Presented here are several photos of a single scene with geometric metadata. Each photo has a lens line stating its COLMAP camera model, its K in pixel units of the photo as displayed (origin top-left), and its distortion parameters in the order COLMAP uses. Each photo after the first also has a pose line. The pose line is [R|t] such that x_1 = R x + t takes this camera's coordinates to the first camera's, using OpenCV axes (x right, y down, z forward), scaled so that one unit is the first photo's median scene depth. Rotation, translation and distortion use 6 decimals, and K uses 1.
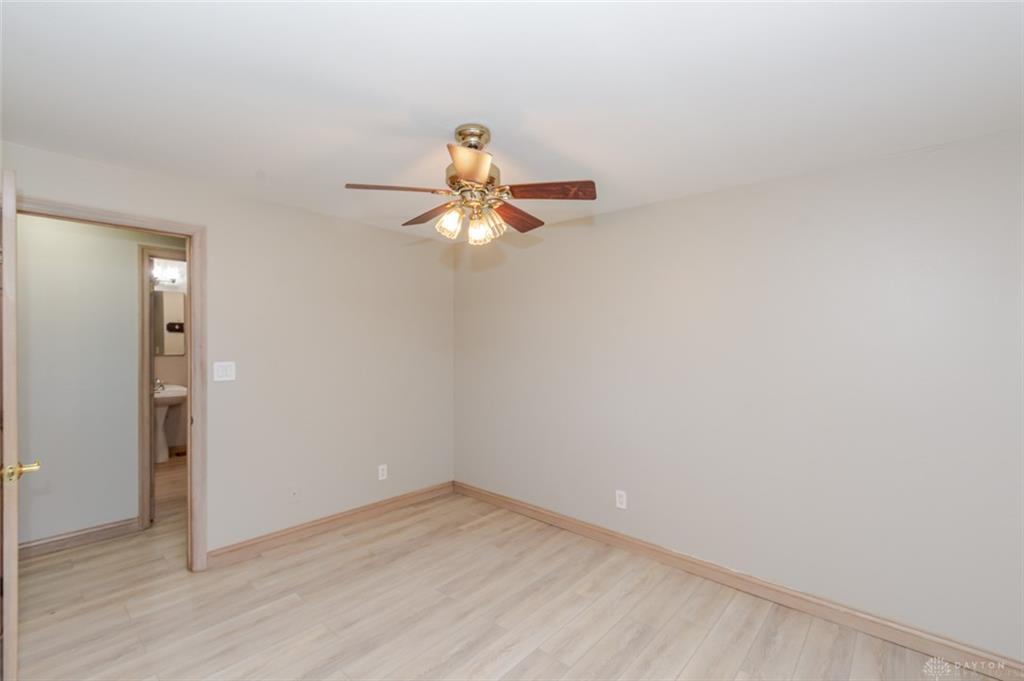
lens RADIAL K [[450.2, 0, 507.2], [0, 450.2, 345.1], [0, 0, 1]] dist [0.001277, -0.000534]
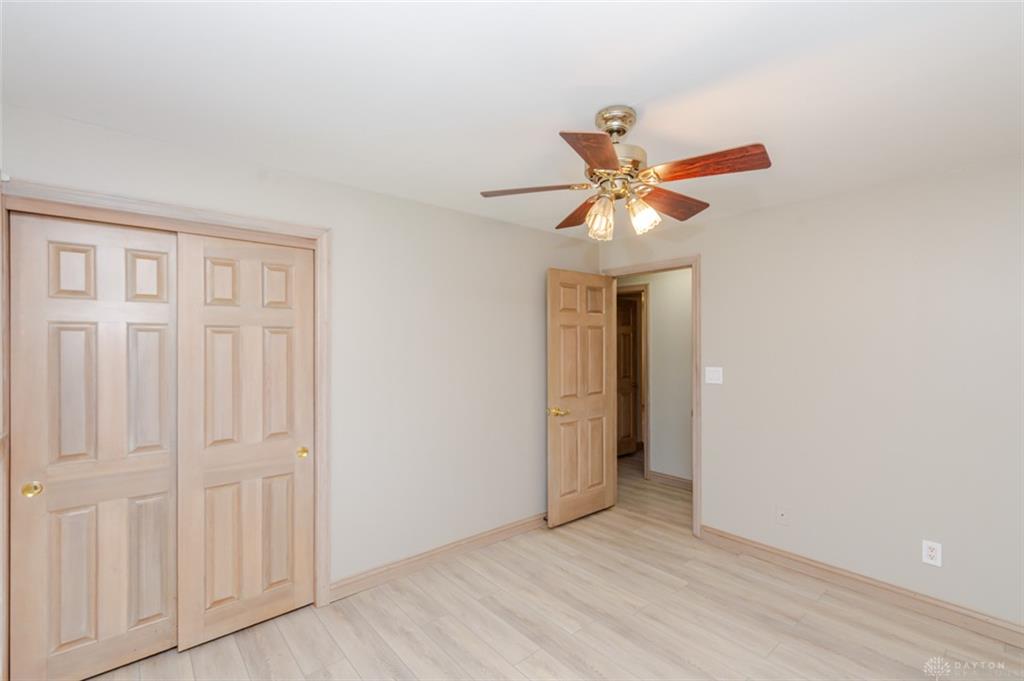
lens RADIAL K [[450.2, 0, 507.2], [0, 450.2, 345.1], [0, 0, 1]] dist [0.001277, -0.000534]
pose [[-0.150017, -0.015109, -0.988568, 0.602730], [-0.011785, 0.999840, -0.013493, 0.002677], [0.988613, 0.009626, -0.150171, 0.657501]]
